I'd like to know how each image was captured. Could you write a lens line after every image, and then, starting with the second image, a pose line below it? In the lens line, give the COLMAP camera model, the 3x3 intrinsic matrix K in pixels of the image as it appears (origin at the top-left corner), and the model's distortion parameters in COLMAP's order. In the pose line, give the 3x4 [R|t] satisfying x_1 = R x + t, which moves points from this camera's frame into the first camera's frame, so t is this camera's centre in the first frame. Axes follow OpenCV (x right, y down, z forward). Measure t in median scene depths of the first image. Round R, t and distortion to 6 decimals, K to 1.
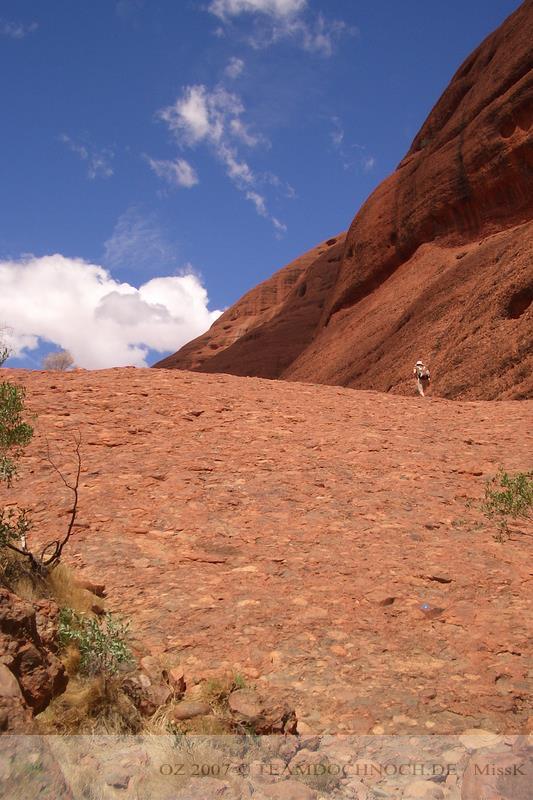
lens RADIAL K [[816.0, 0, 266.5], [0, 816.0, 400.0], [0, 0, 1]] dist [-0.227686, 0.210924]
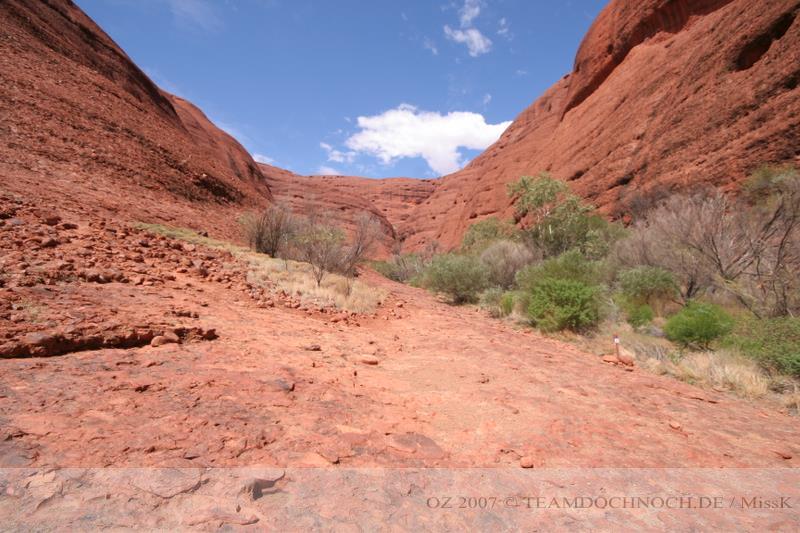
lens RADIAL K [[364.4, 0, 403.5], [0, 364.4, 269.6], [0, 0, 1]] dist [0.003026, -0.012104]
pose [[0.939743, -0.025287, -0.340946, 0.021983], [0.106532, 0.969268, 0.221745, 0.001713], [0.324861, -0.244704, 0.913556, 0.201383]]
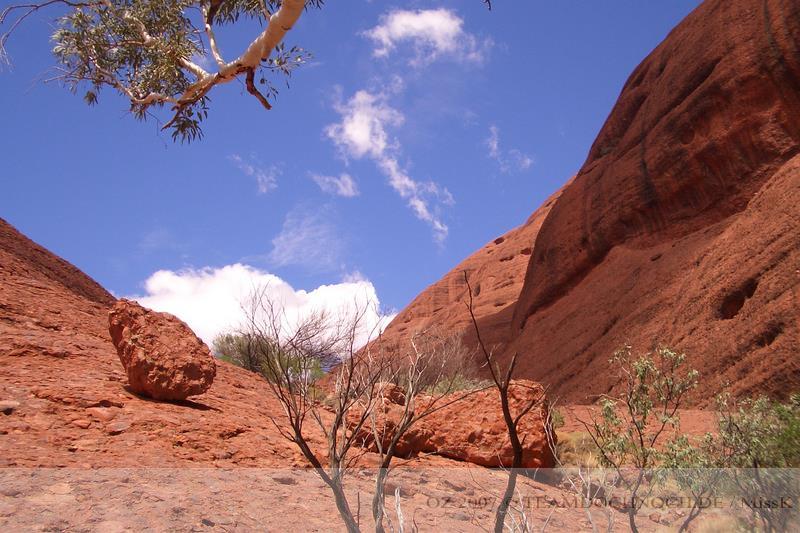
lens RADIAL K [[816.0, 0, 400.0], [0, 816.0, 266.5], [0, 0, 1]] dist [-0.227686, 0.210924]
pose [[0.998189, -0.050475, -0.032713, -0.058510], [0.044534, 0.985766, -0.162118, -0.010332], [0.040431, 0.160368, 0.986229, -0.057439]]
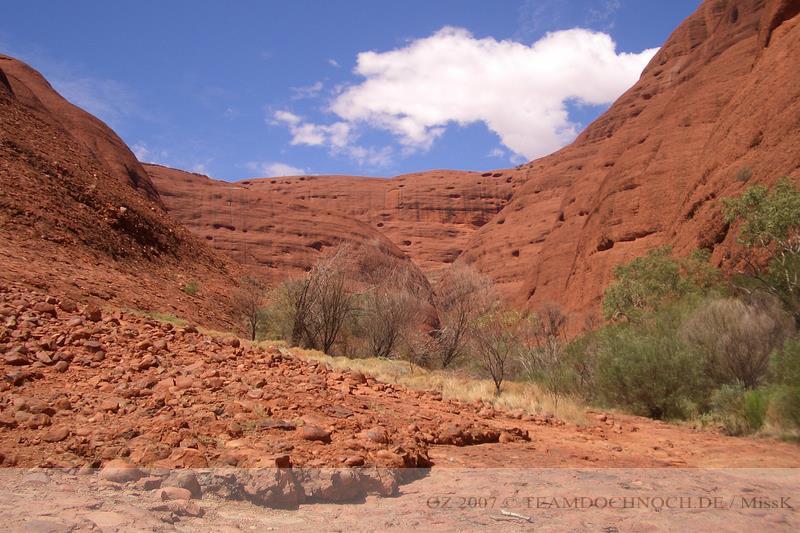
lens RADIAL K [[816.0, 0, 400.0], [0, 816.0, 266.5], [0, 0, 1]] dist [-0.227686, 0.210924]
pose [[0.913650, -0.126624, -0.386278, 0.012983], [0.172316, 0.981289, 0.085902, -0.007264], [0.368173, -0.145046, 0.918374, 0.166015]]
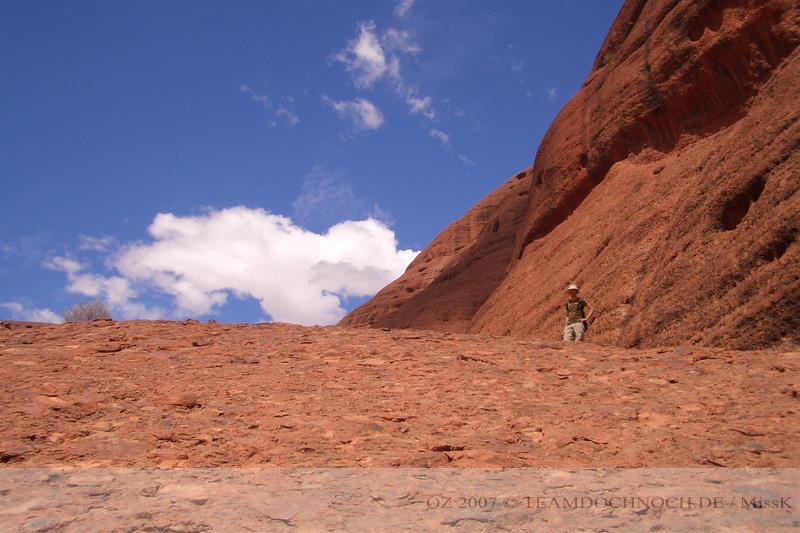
lens RADIAL K [[816.0, 0, 400.0], [0, 816.0, 266.5], [0, 0, 1]] dist [-0.227686, 0.210924]
pose [[0.994422, -0.070505, -0.078450, 0.010857], [0.062935, 0.993476, -0.095106, -0.002037], [0.084644, 0.089639, 0.992371, 0.071911]]
